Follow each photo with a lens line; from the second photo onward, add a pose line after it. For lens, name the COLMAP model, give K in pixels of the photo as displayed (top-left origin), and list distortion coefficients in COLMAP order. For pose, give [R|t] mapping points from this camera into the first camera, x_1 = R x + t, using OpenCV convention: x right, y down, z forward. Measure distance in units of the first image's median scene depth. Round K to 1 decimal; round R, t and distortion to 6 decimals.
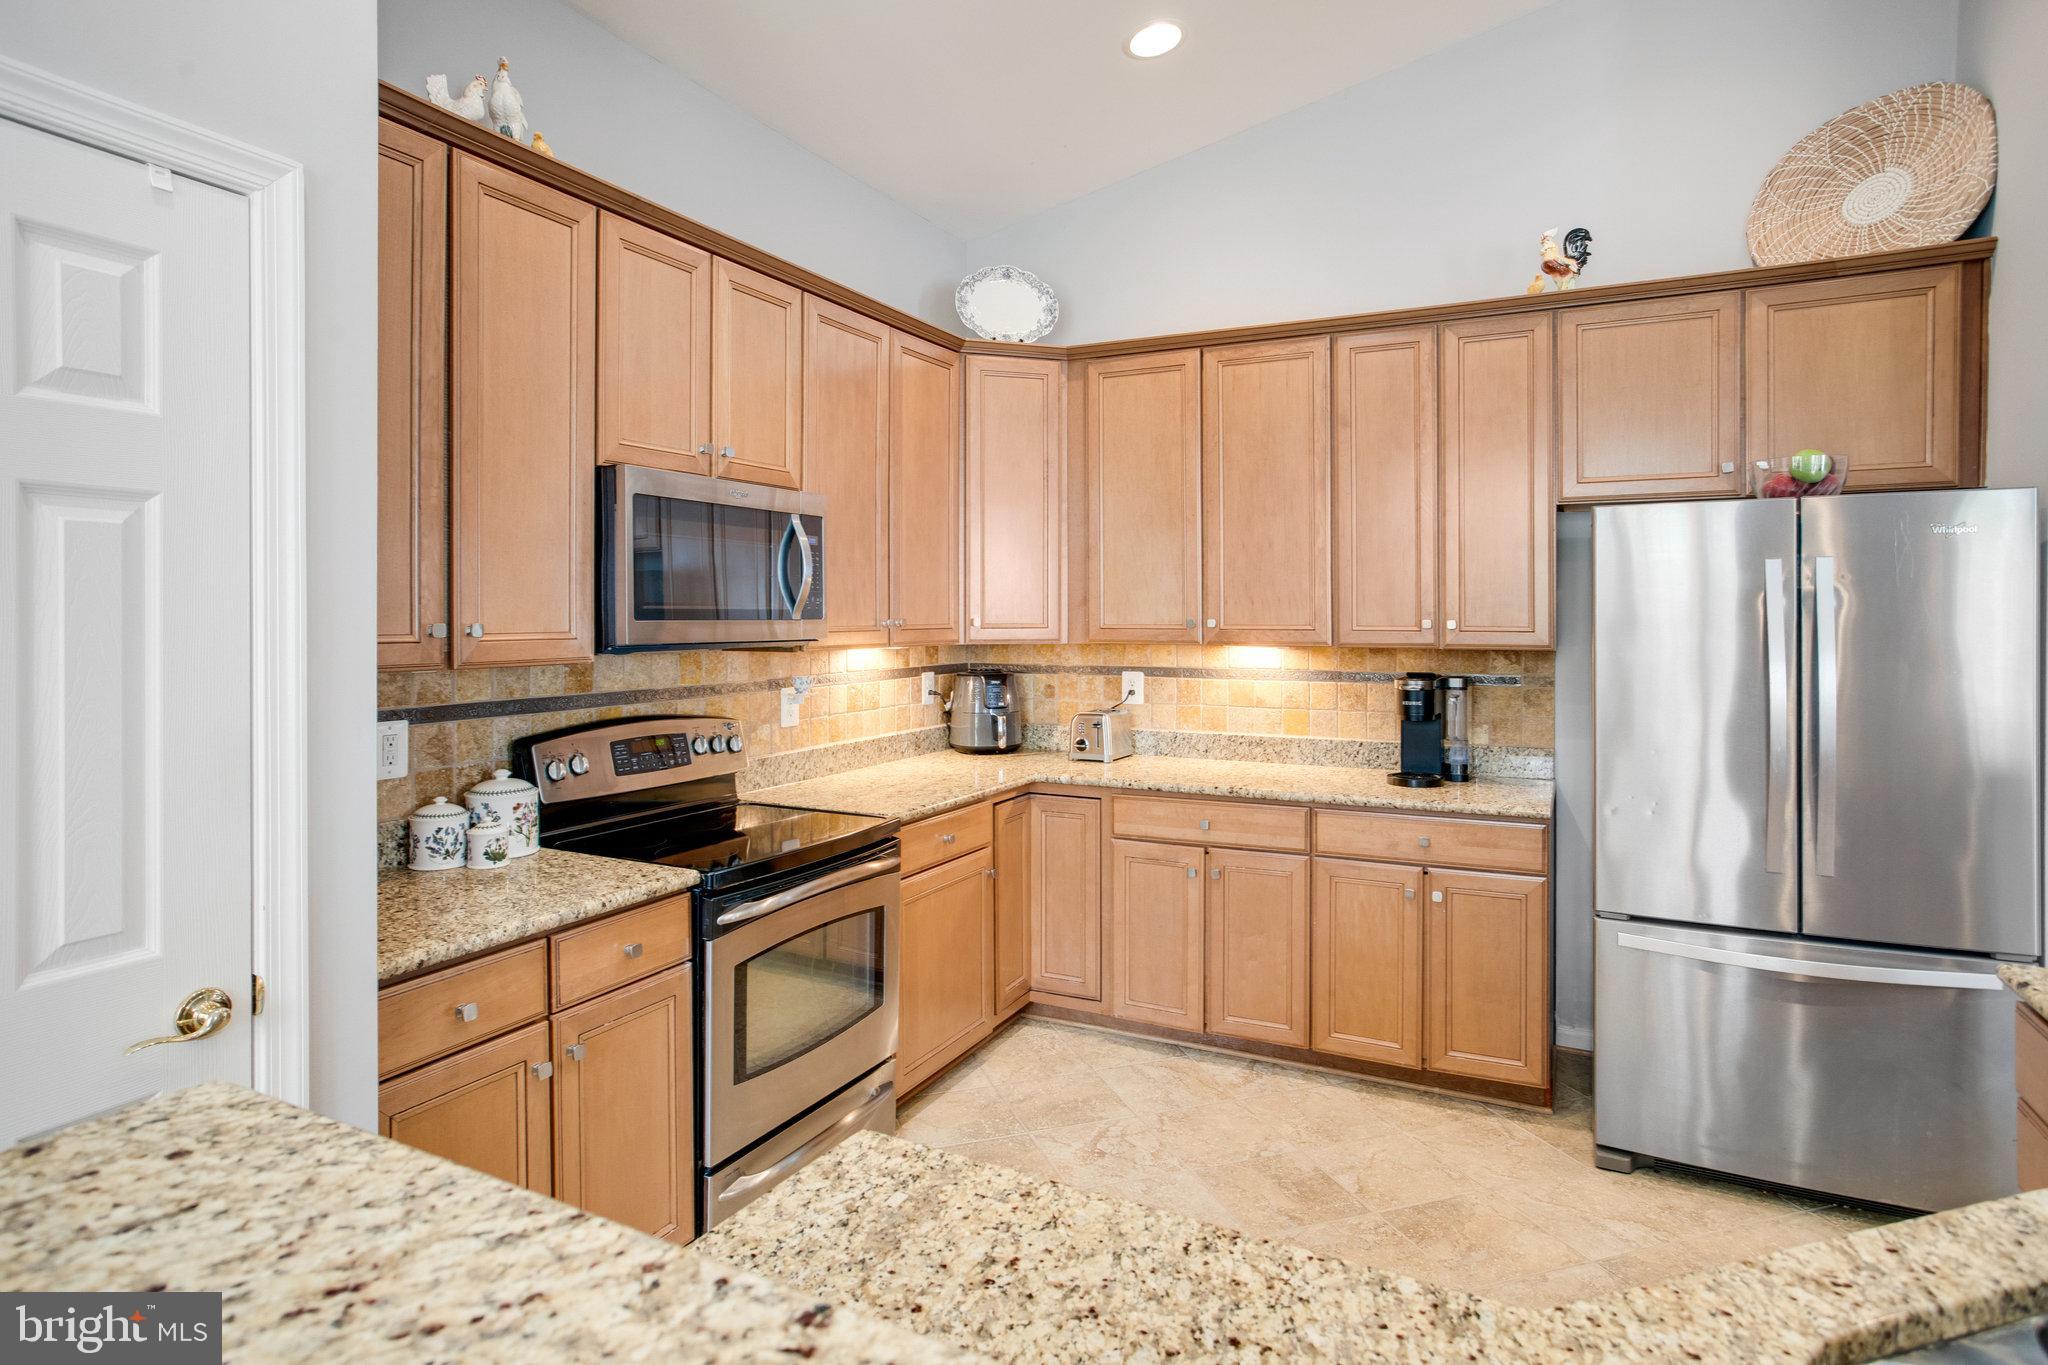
lens RADIAL K [[1132.7, 0, 1020.8], [0, 1132.7, 627.6], [0, 0, 1]] dist [-0.026336, 0.011429]
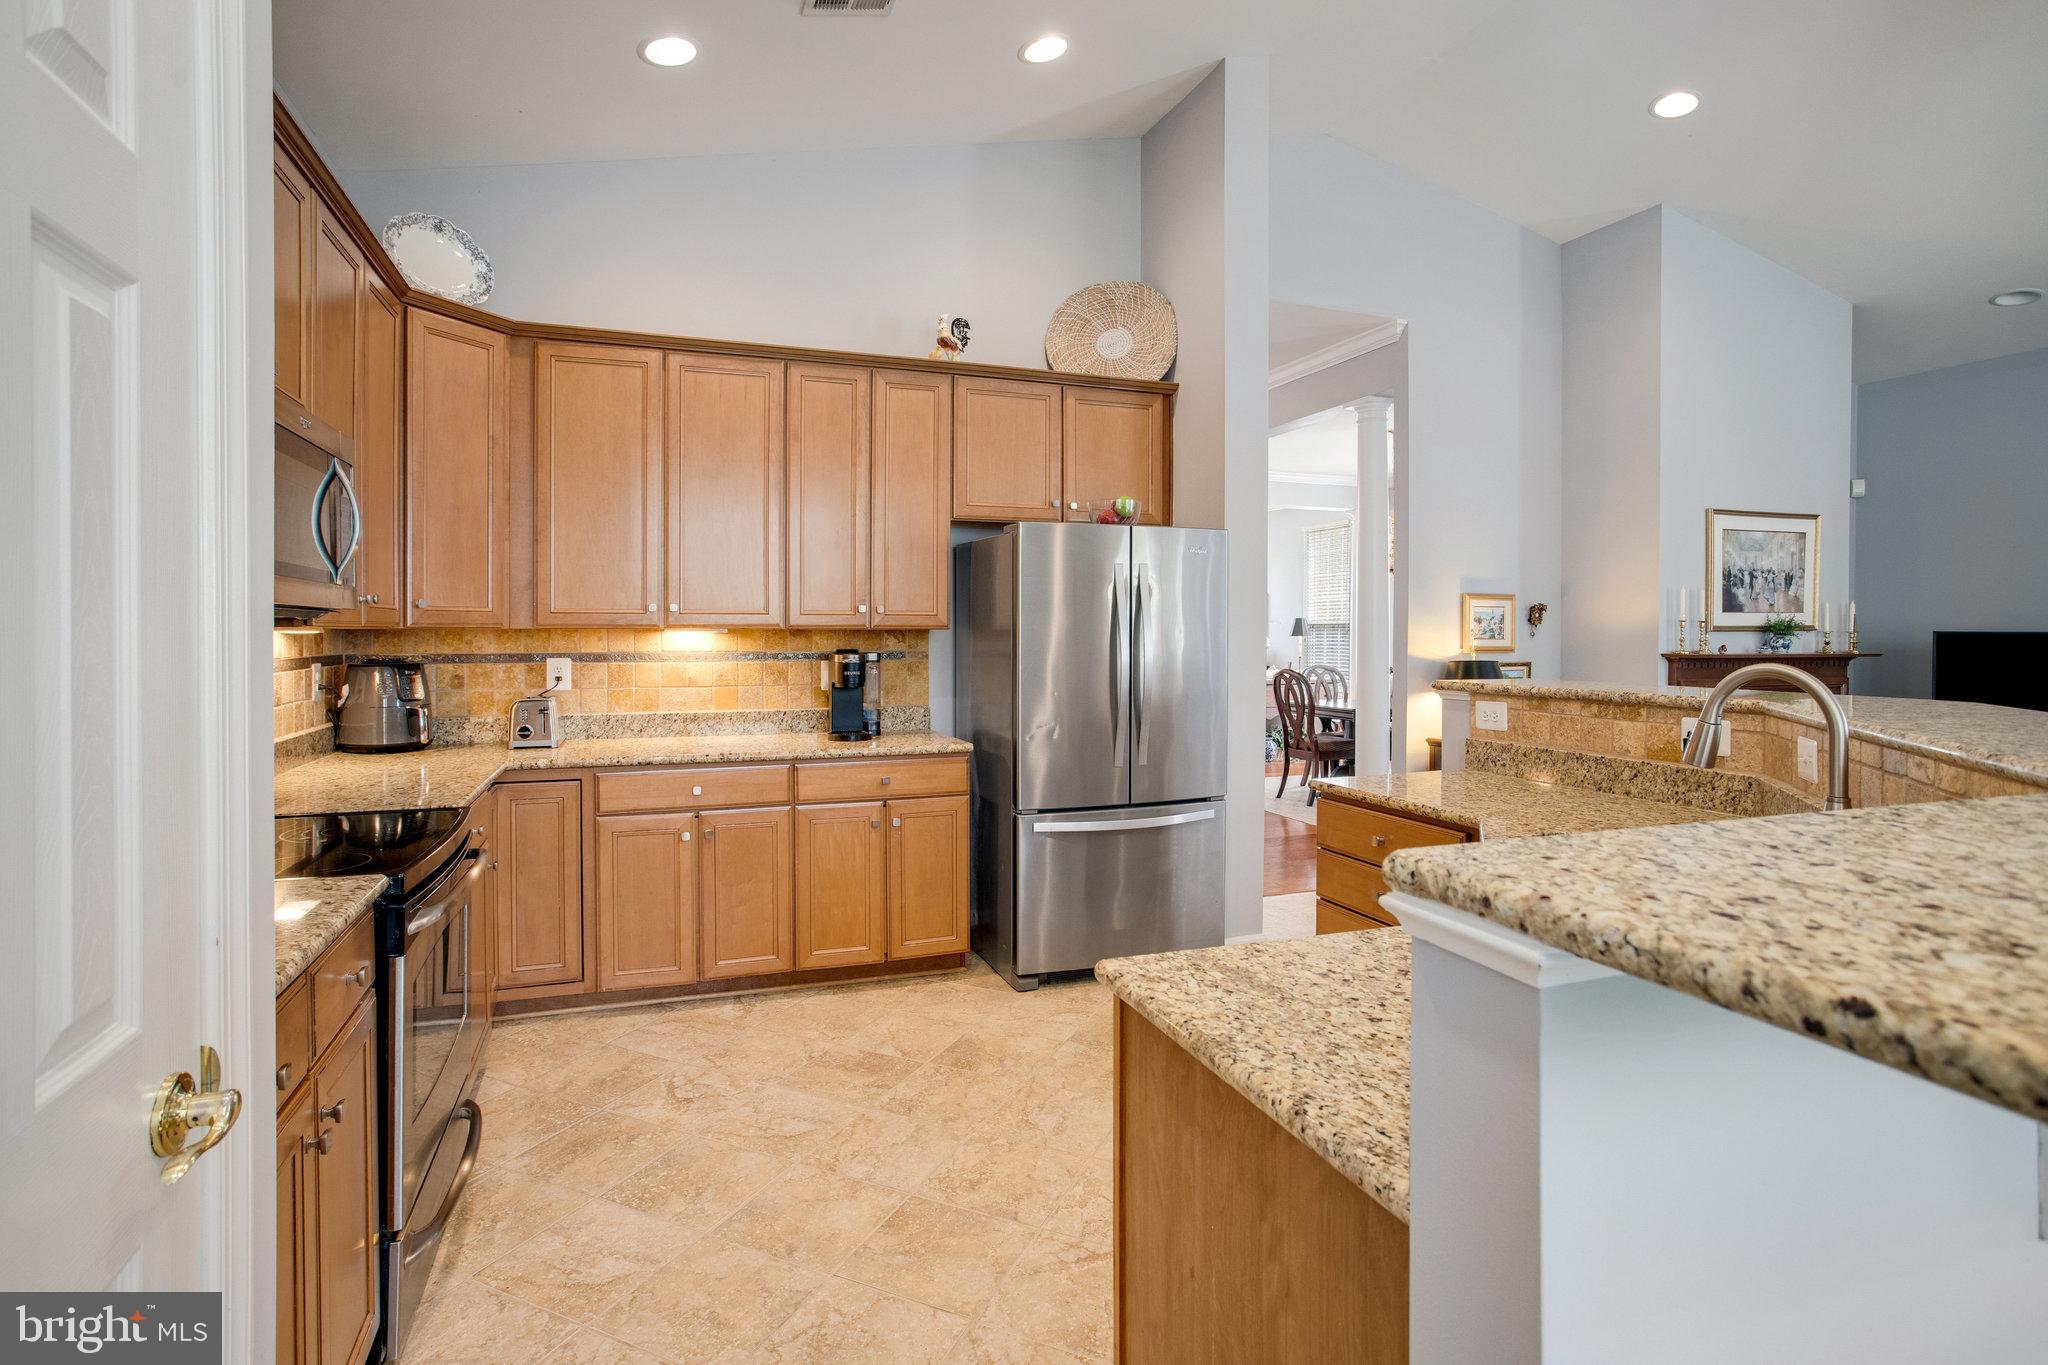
lens RADIAL K [[1025.6, 0, 1031.0], [0, 1025.6, 652.4], [0, 0, 1]] dist [-0.055644, 0.019972]
pose [[0.666588, -0.013526, 0.745303, -0.360512], [0.008437, 0.999908, 0.010602, 0.034729], [-0.745378, -0.000779, 0.666641, 0.112623]]
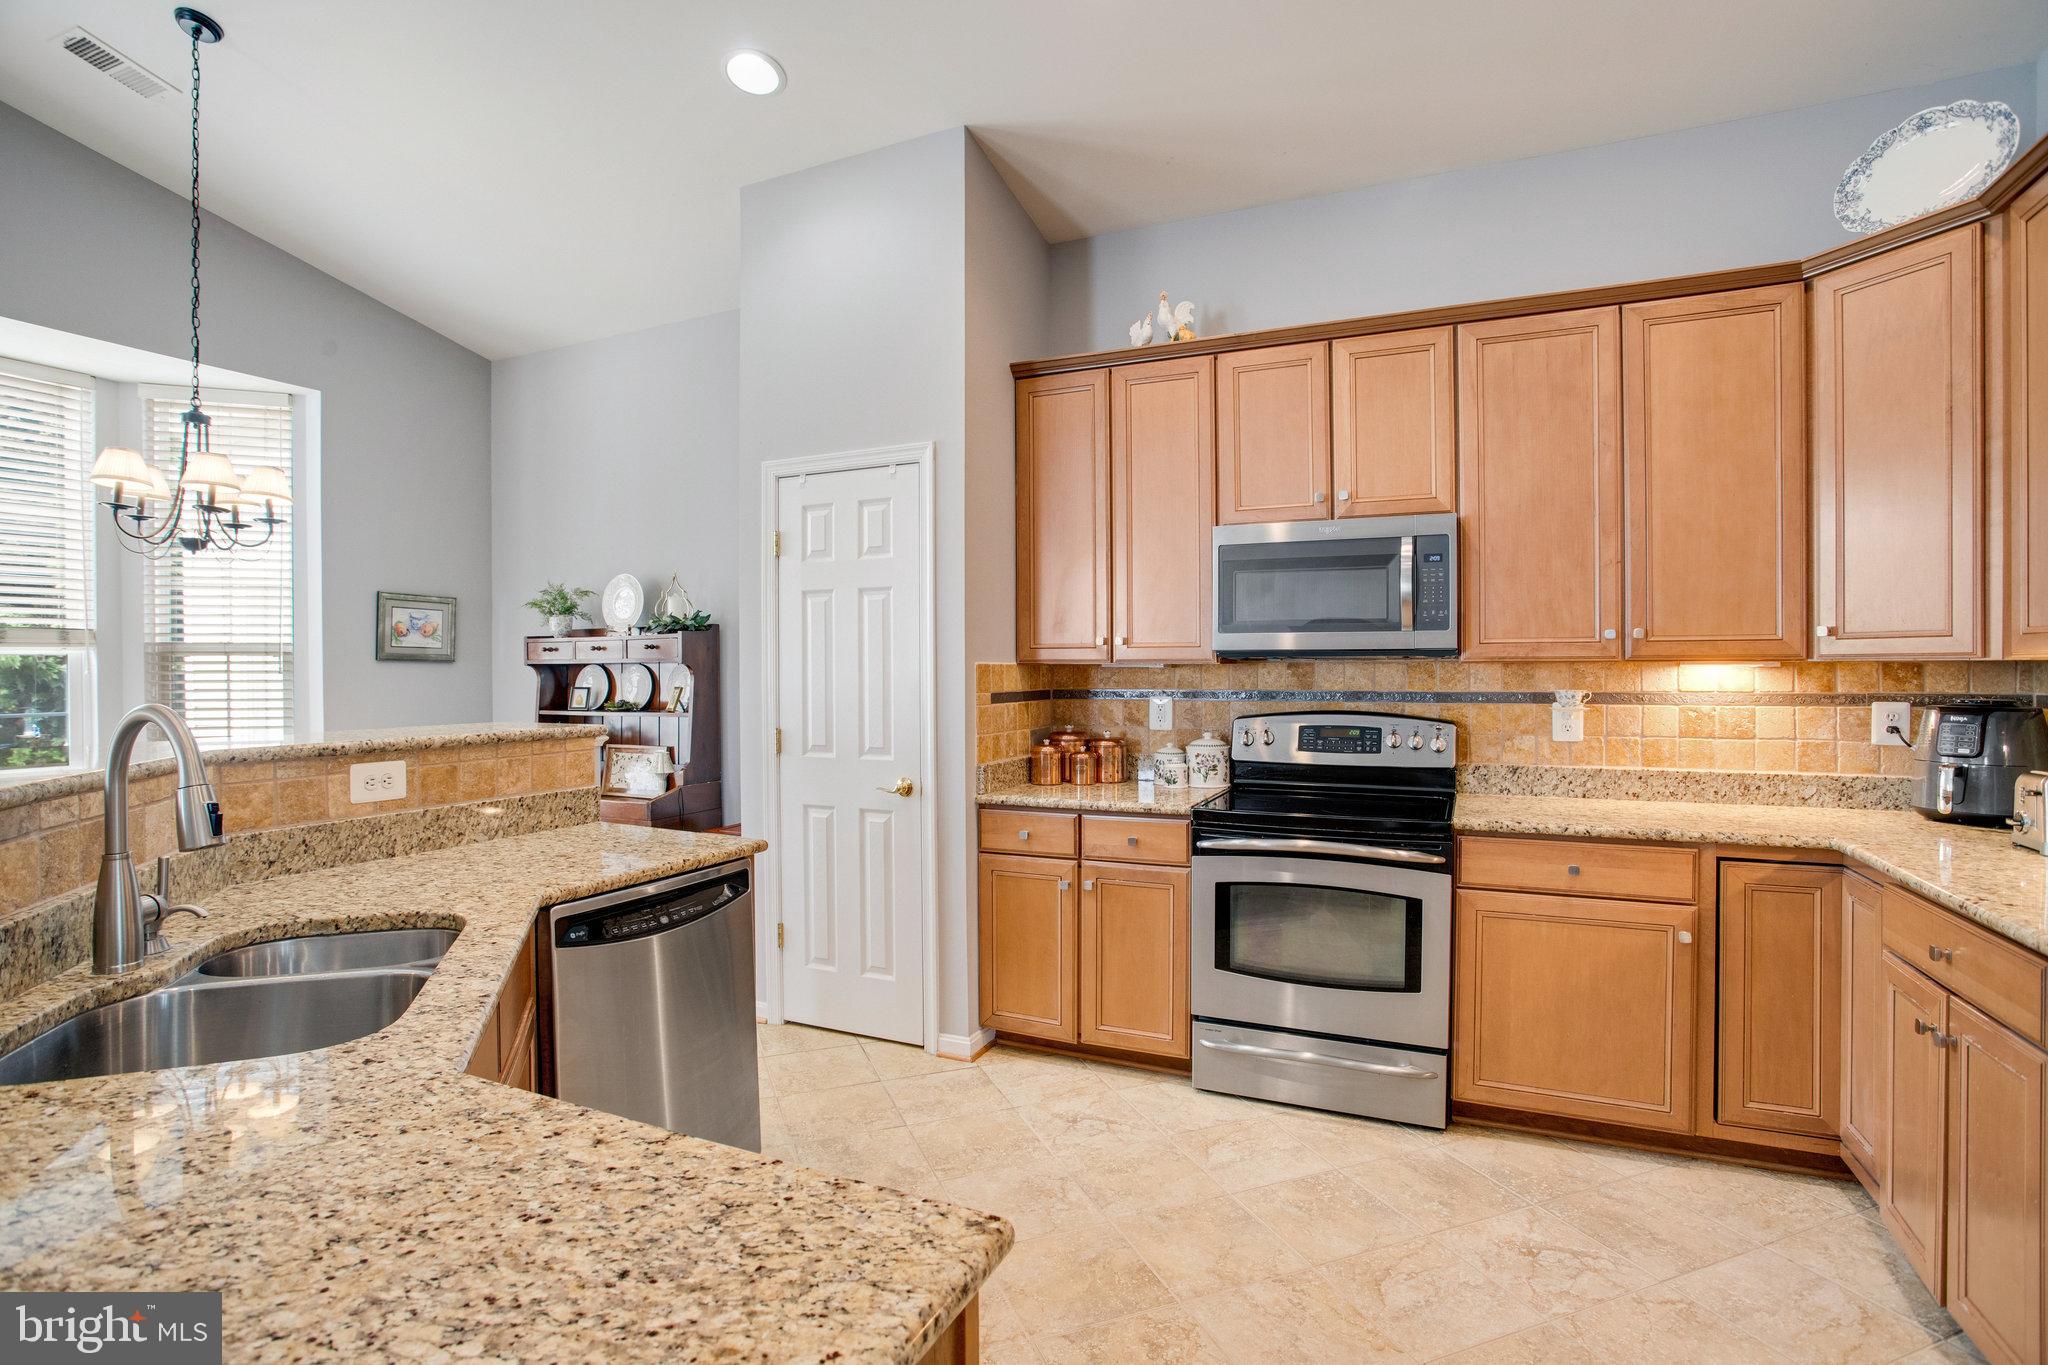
lens RADIAL K [[1025.6, 0, 1024.4], [0, 1025.6, 681.4], [0, 0, 1]] dist [-0.055644, 0.019972]
pose [[0.024626, 0.012399, -0.999620, 0.699631], [-0.009667, 0.999879, 0.012164, 0.029900], [0.999650, 0.009364, 0.024743, 0.522844]]
